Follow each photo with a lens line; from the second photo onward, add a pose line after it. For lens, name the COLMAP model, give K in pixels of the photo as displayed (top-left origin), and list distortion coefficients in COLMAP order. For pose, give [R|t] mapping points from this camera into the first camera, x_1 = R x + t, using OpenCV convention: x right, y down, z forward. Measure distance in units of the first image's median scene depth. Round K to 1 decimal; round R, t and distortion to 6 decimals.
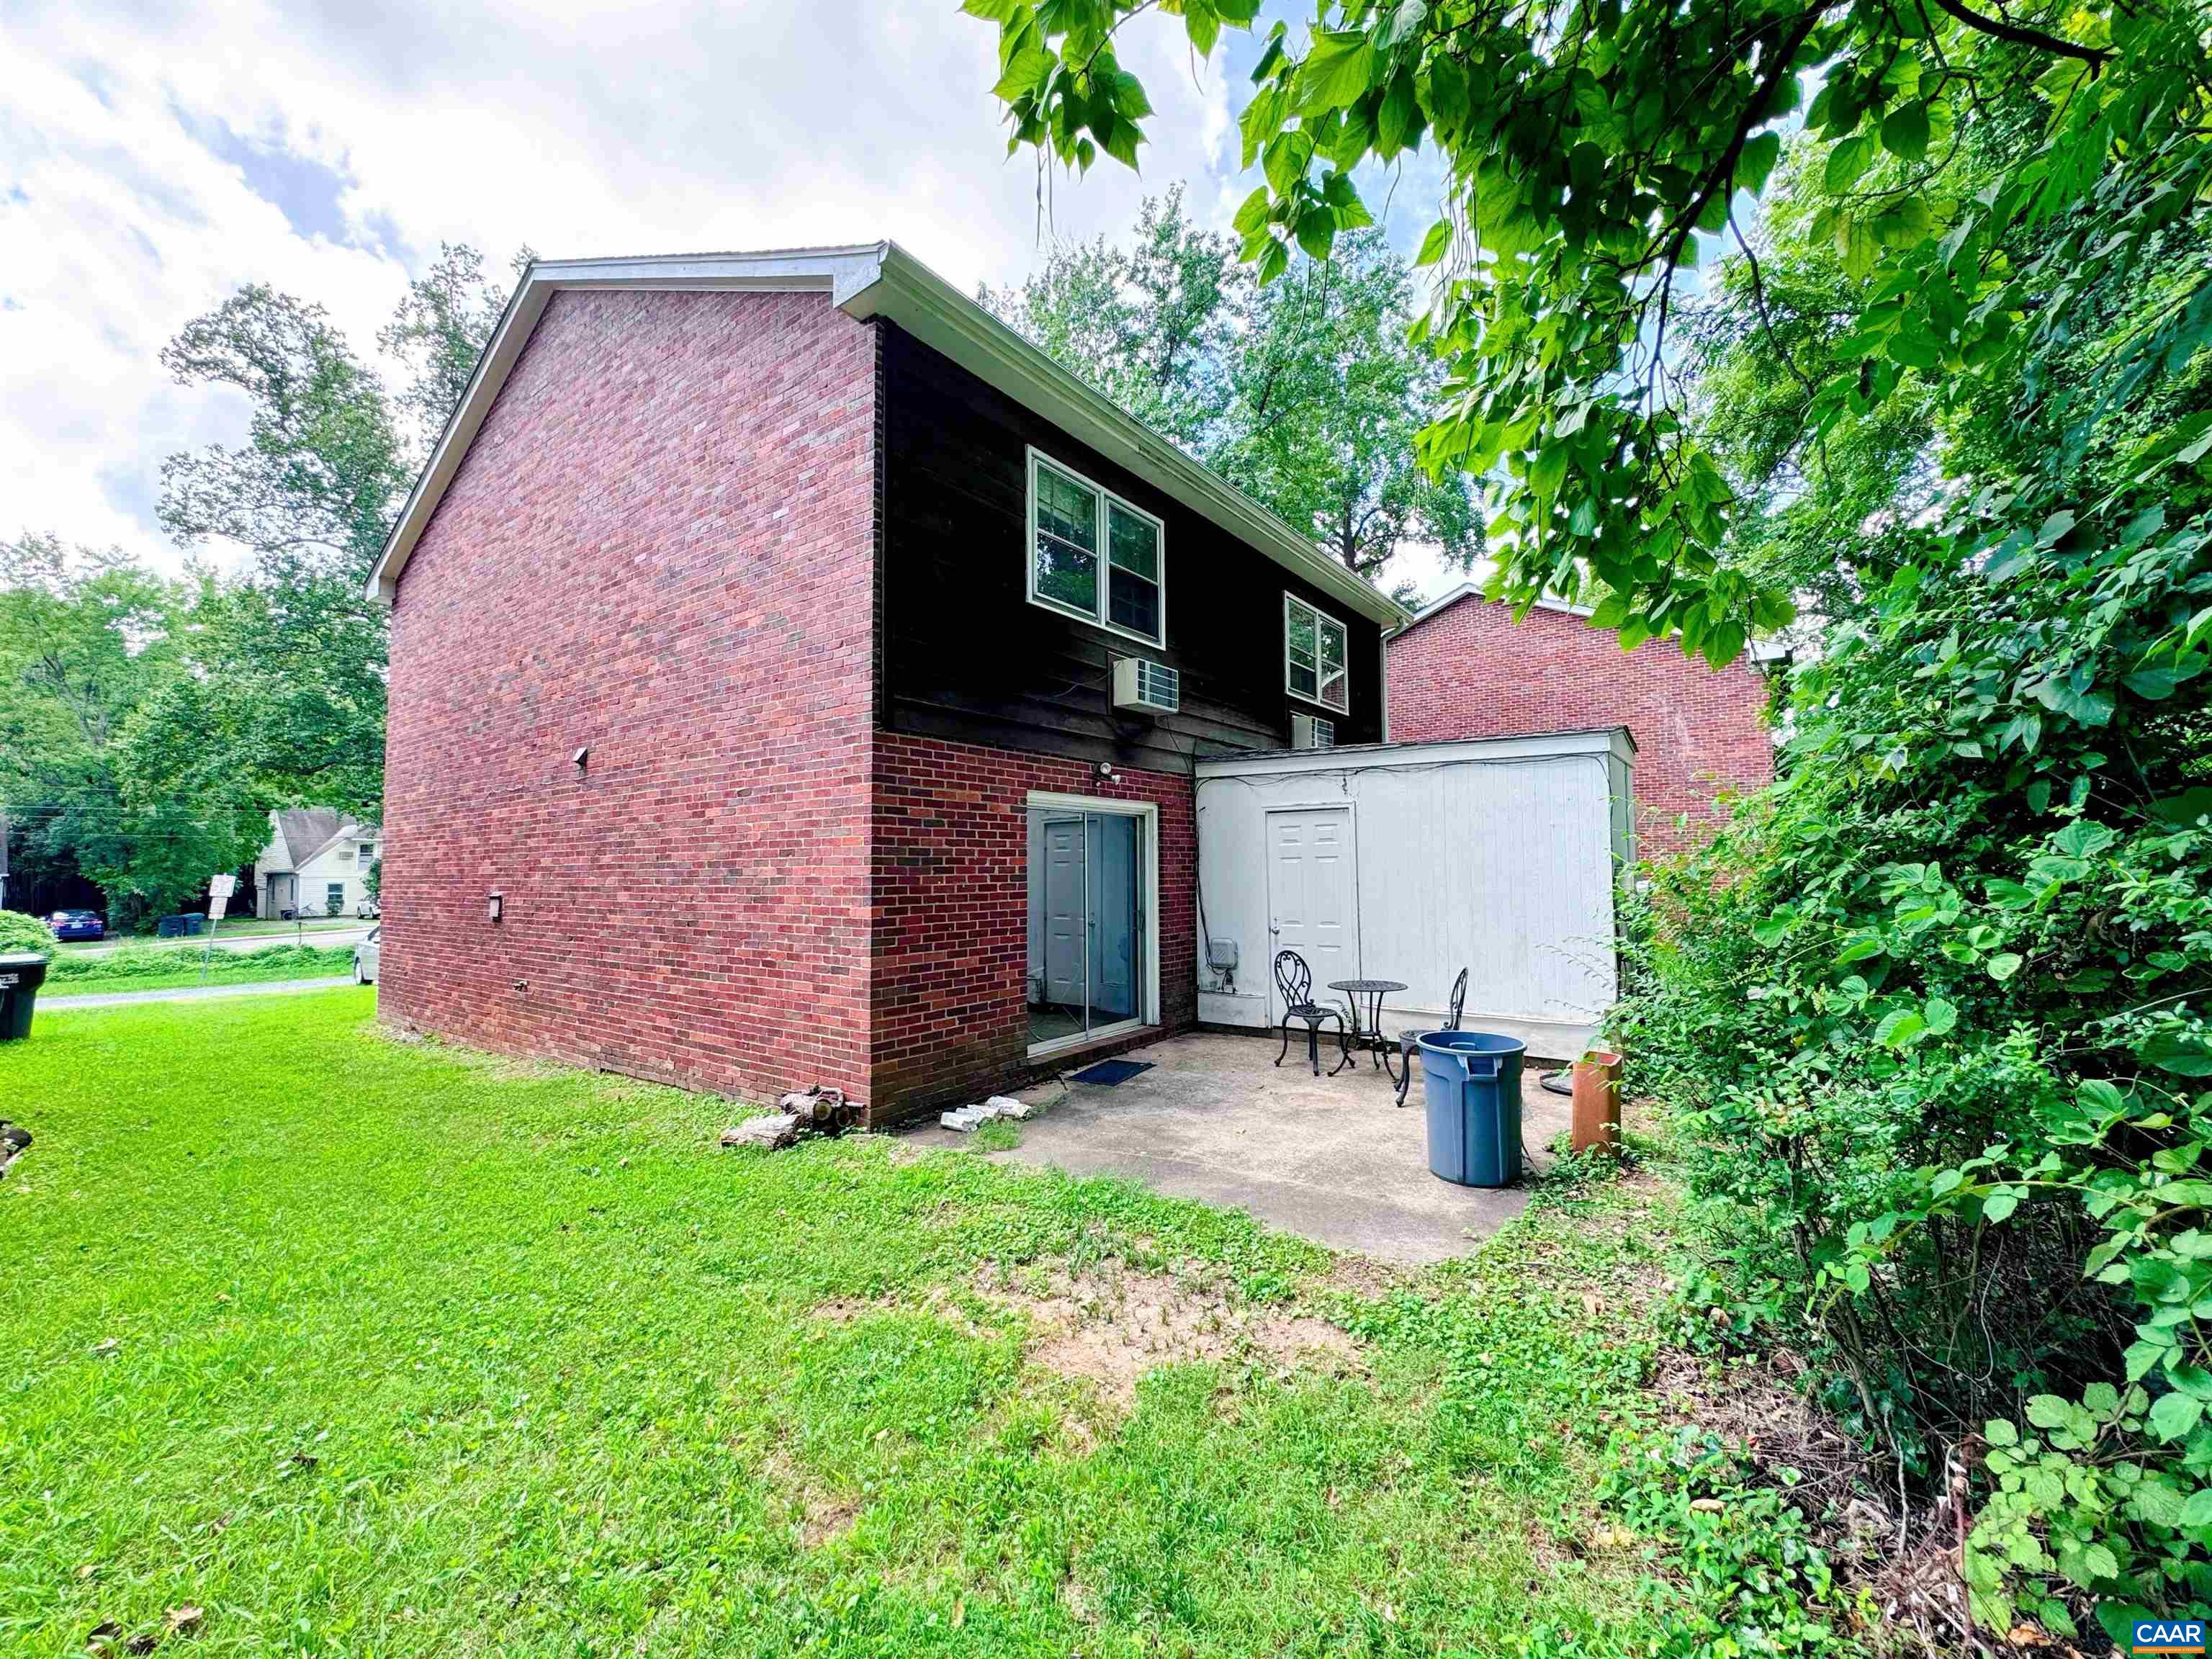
lens RADIAL K [[899.4, 0, 1124.3], [0, 899.4, 833.3], [0, 0, 1]] dist [-0.004083, 0.000323]
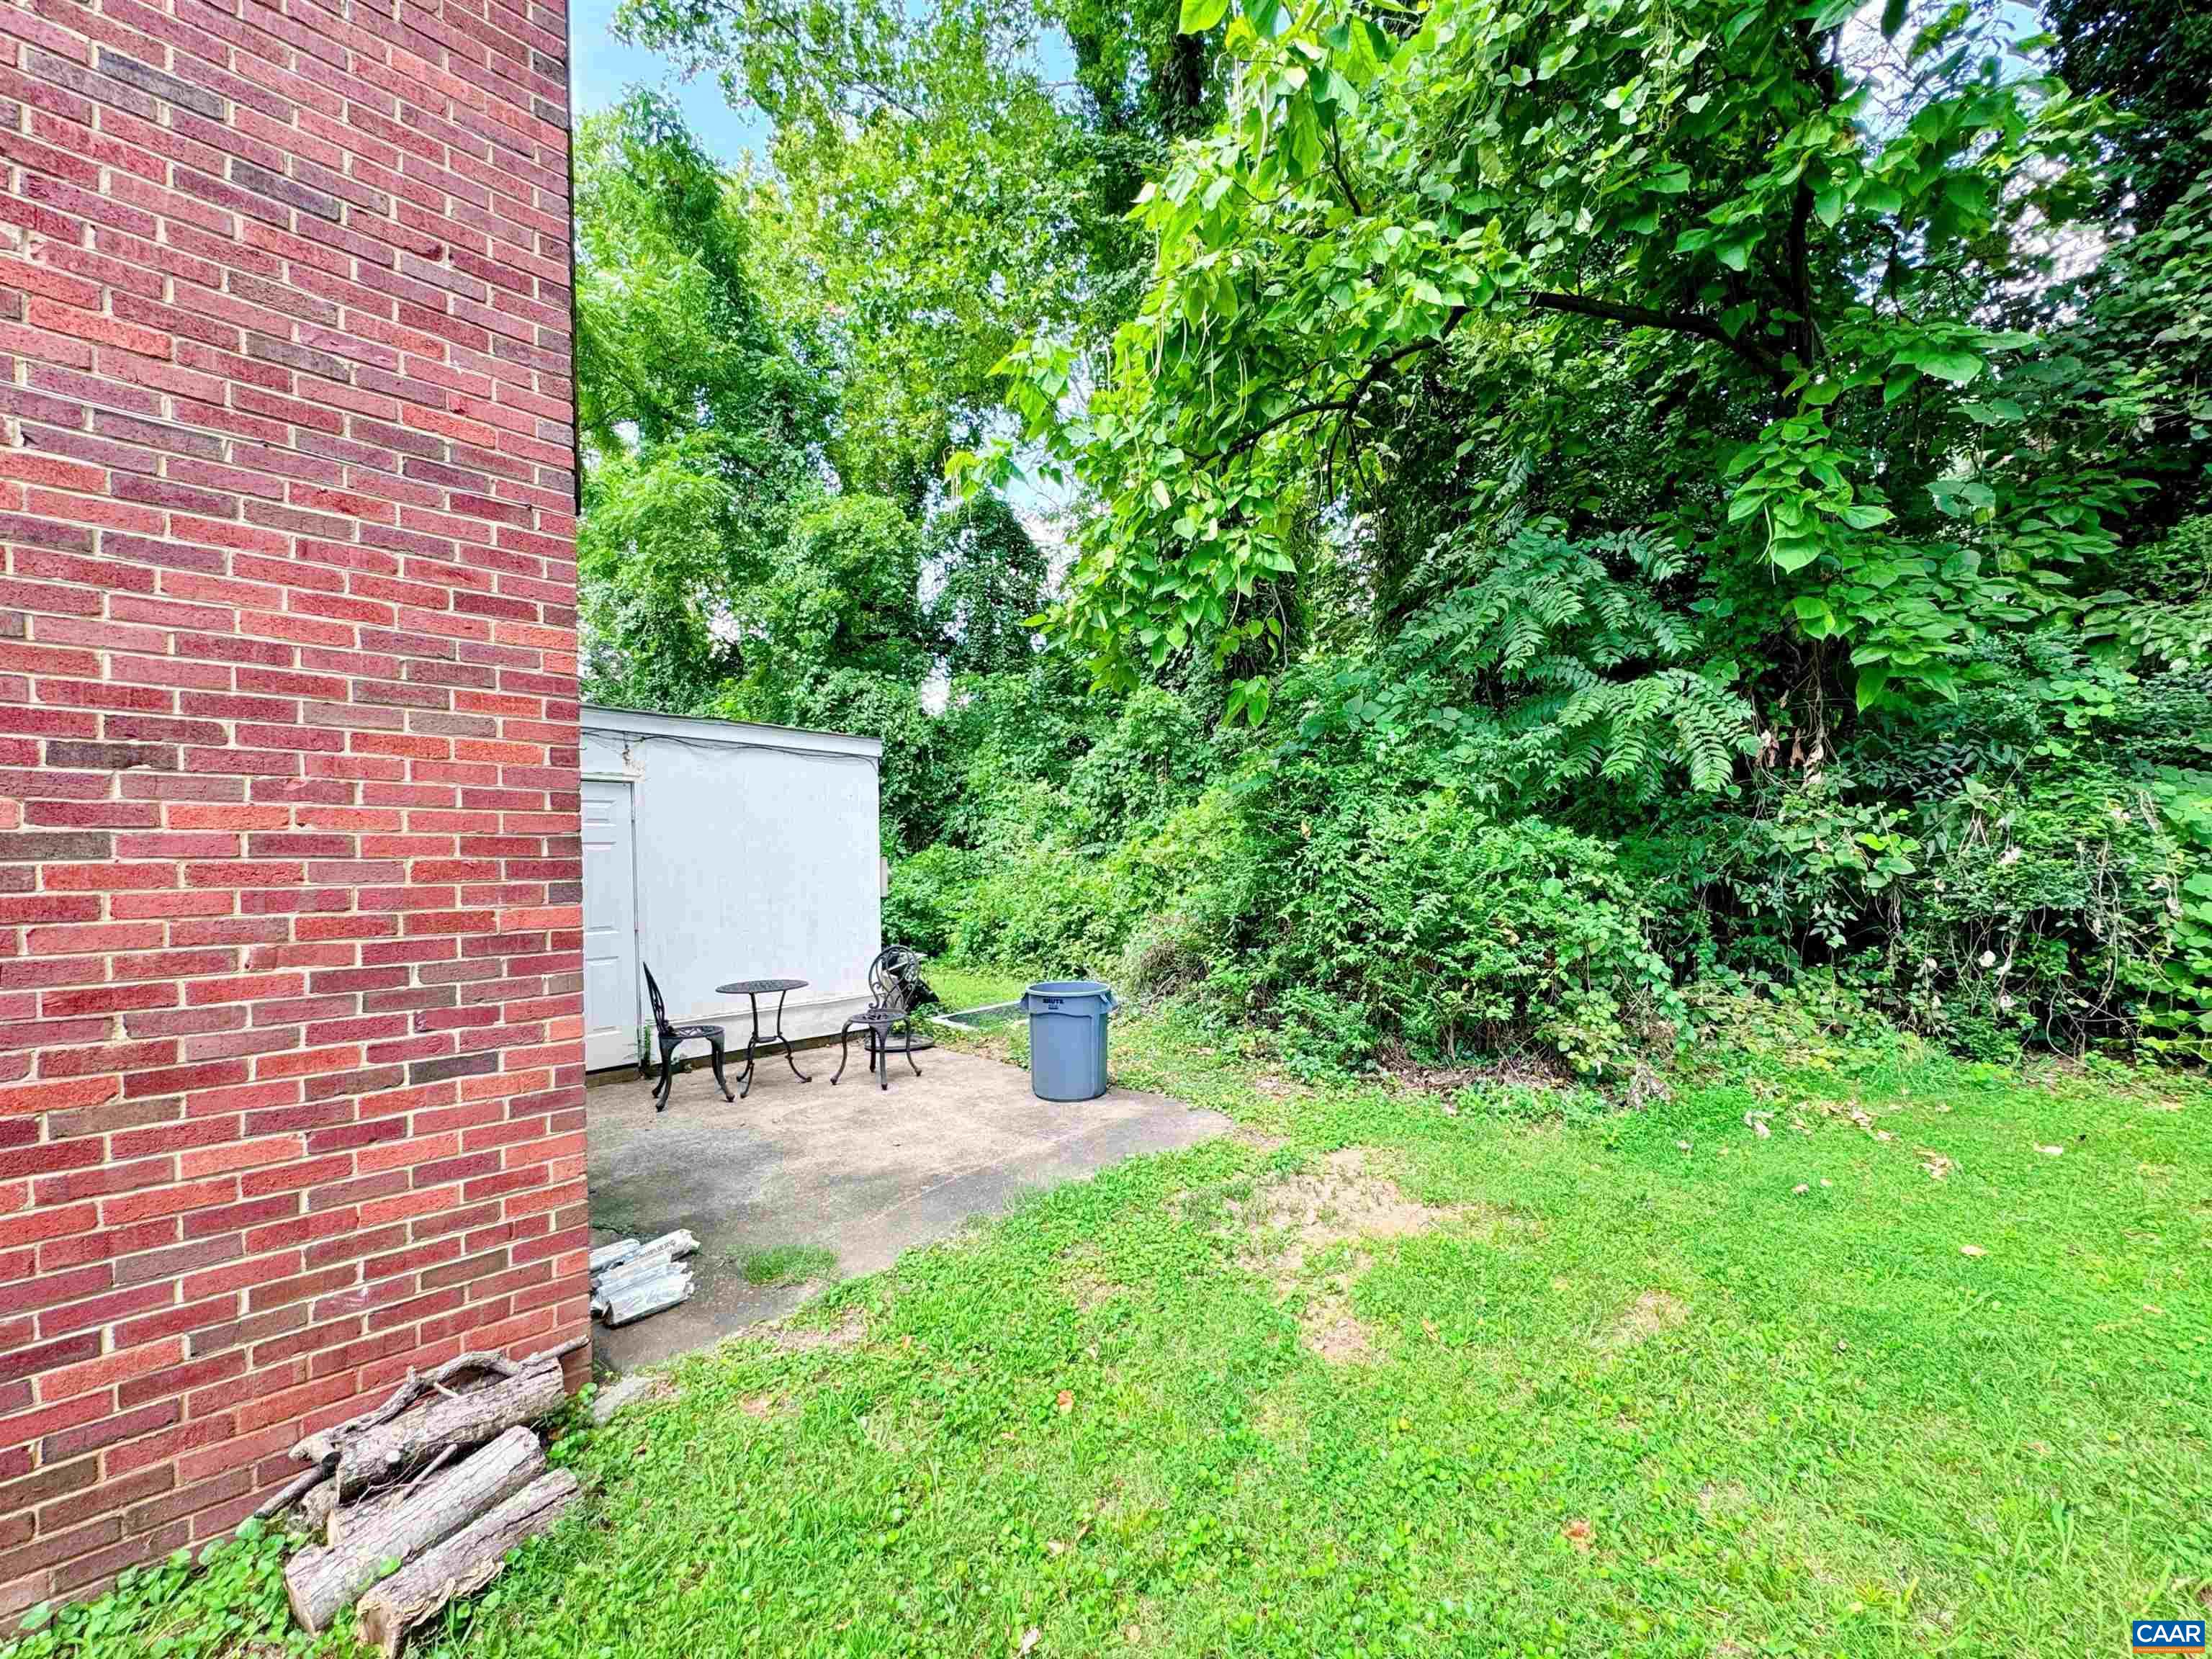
lens RADIAL K [[899.4, 0, 1128.4], [0, 899.4, 868.6], [0, 0, 1]] dist [-0.004083, 0.000323]
pose [[0.104194, 0.004465, 0.994547, -0.625794], [-0.017948, 0.999836, -0.002608, 0.053489], [-0.994395, -0.017578, 0.104257, 0.598738]]
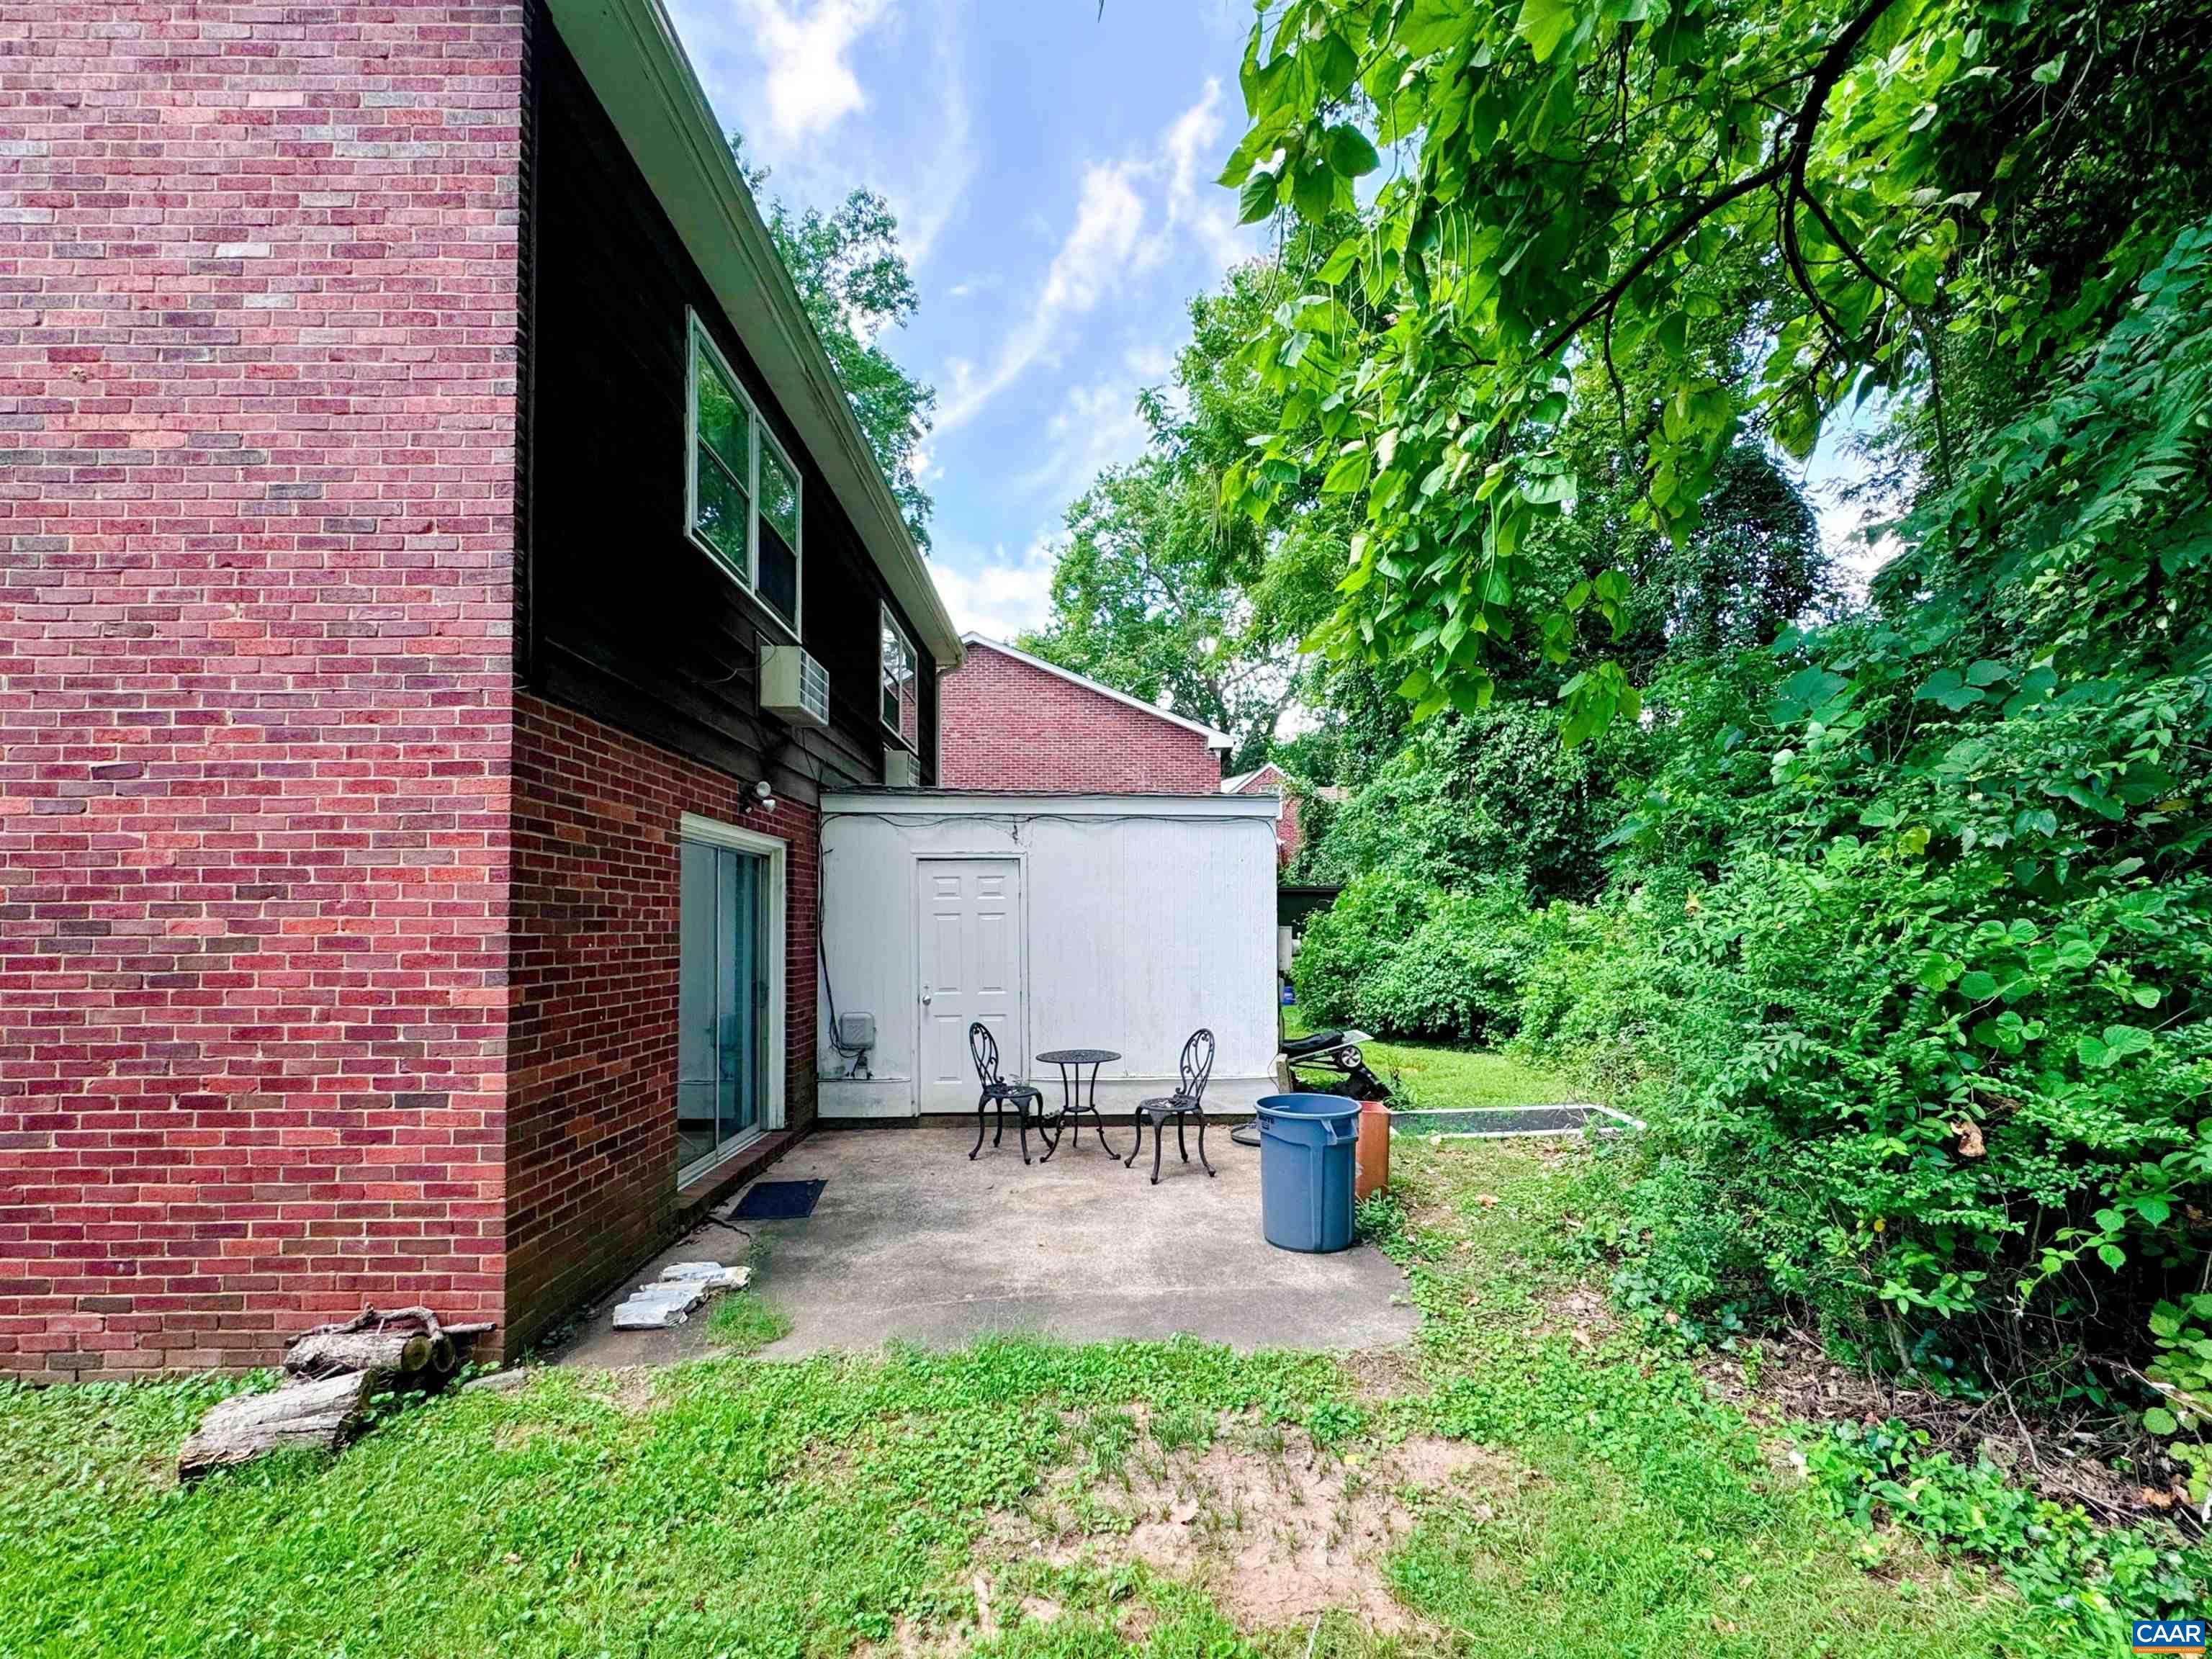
lens RADIAL K [[958.9, 0, 1127.7], [0, 958.9, 906.4], [0, 0, 1]] dist [-0.003917, 0.000806]
pose [[0.792341, 0.017589, 0.609825, -0.305902], [-0.026836, 0.999622, 0.006037, 0.012686], [-0.609488, -0.021149, 0.792513, 0.227640]]
